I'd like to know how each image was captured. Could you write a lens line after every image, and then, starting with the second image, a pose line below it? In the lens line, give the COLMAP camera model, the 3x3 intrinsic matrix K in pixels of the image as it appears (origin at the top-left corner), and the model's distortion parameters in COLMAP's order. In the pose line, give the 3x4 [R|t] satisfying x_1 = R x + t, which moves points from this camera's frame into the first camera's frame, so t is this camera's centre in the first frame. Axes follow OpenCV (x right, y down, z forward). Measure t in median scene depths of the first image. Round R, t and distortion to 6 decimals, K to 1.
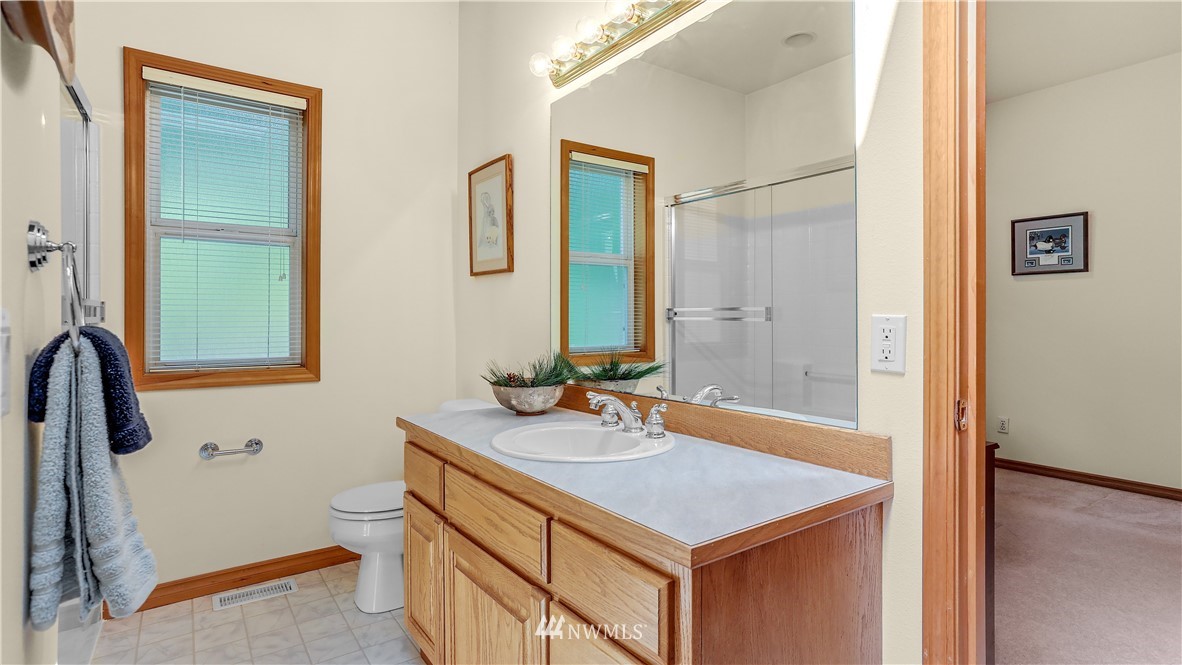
lens RADIAL K [[580.3, 0, 596.4], [0, 580.3, 330.4], [0, 0, 1]] dist [-0.058152, 0.035111]
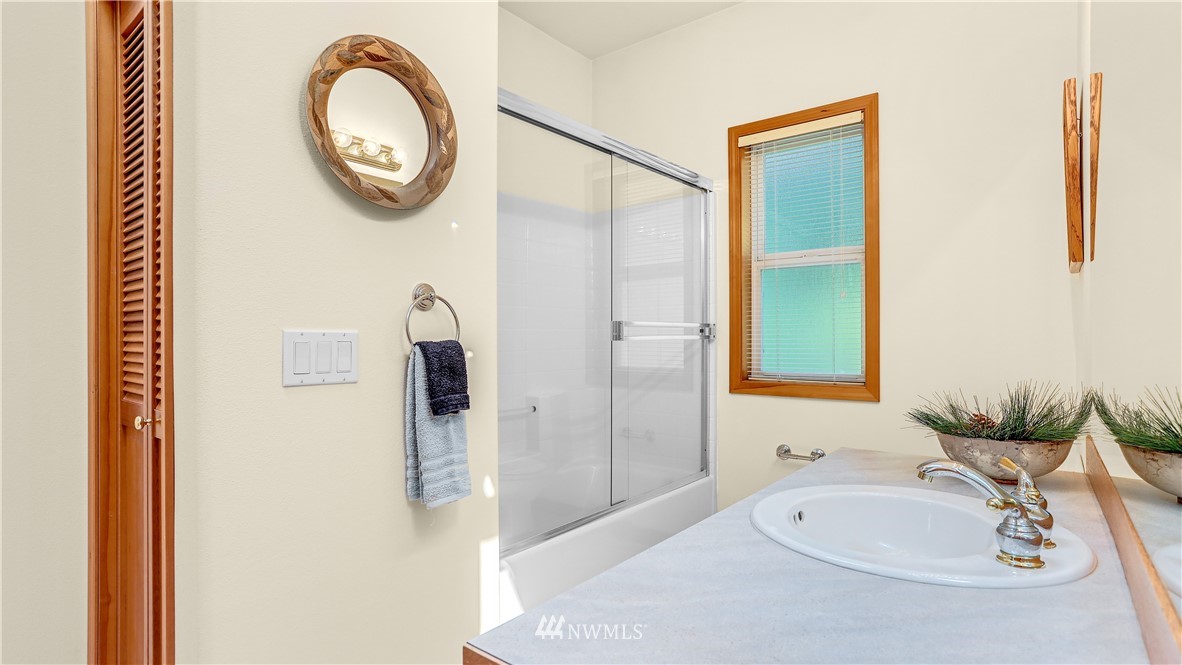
lens RADIAL K [[580.3, 0, 596.4], [0, 580.3, 330.4], [0, 0, 1]] dist [-0.058152, 0.035111]
pose [[0.265333, -0.014324, -0.964051, 0.334690], [-0.013728, 0.999732, -0.018632, -0.005543], [0.964059, 0.018178, 0.265065, 0.338781]]
